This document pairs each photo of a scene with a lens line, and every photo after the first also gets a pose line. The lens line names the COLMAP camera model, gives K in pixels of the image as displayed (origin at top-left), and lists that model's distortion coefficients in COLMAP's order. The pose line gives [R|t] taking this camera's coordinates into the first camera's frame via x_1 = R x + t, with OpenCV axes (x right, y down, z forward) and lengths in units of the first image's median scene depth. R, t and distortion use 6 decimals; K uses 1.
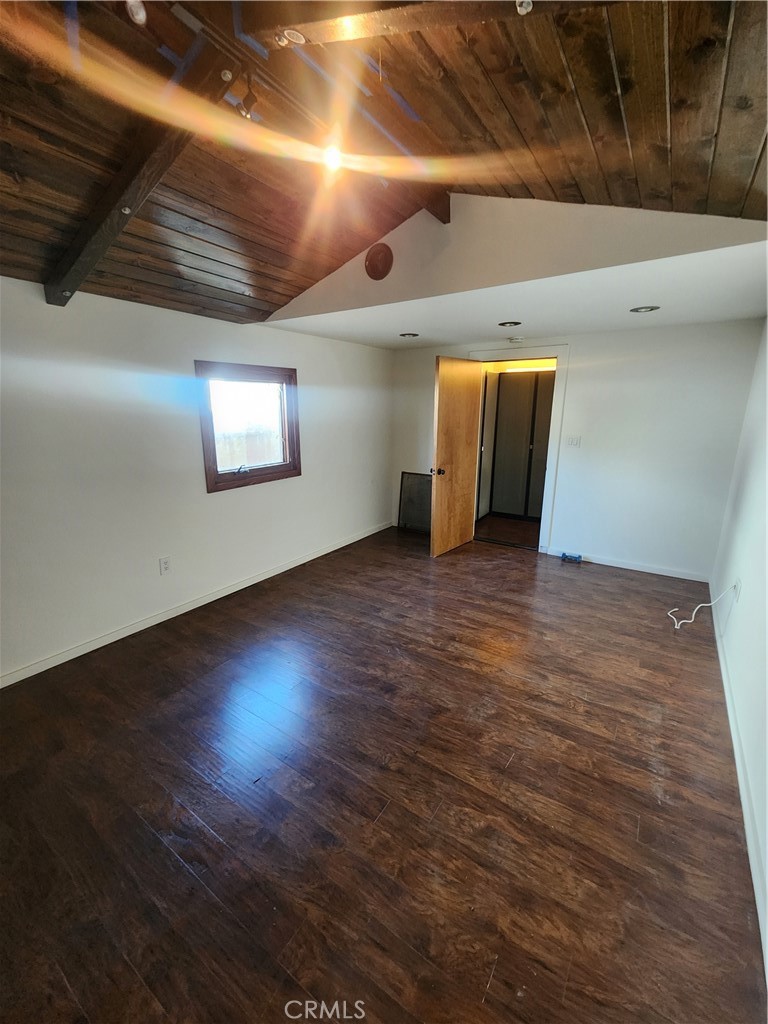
lens RADIAL K [[423.4, 0, 378.8], [0, 423.4, 509.8], [0, 0, 1]] dist [0.000543, -0.000160]
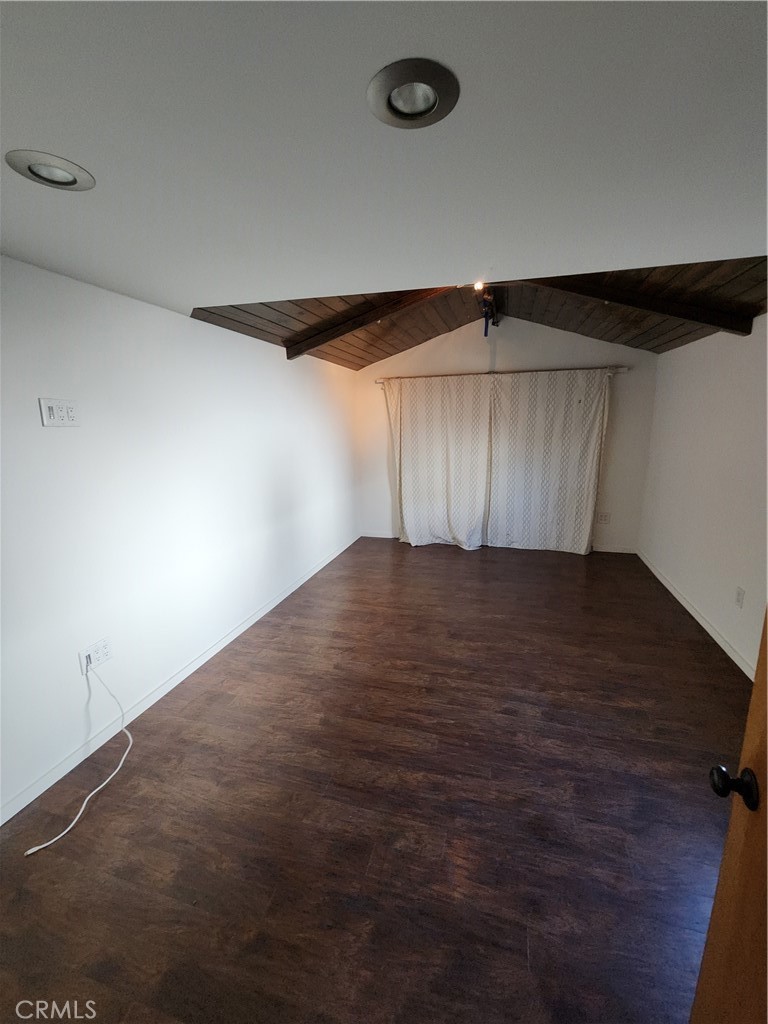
lens RADIAL K [[423.4, 0, 384.1], [0, 423.4, 509.8], [0, 0, 1]] dist [0.000543, -0.000160]
pose [[-0.948123, 0.076266, -0.308621, 0.467082], [-0.065297, 0.903379, 0.423842, -0.363552], [0.311127, 0.422006, -0.851535, 1.449548]]
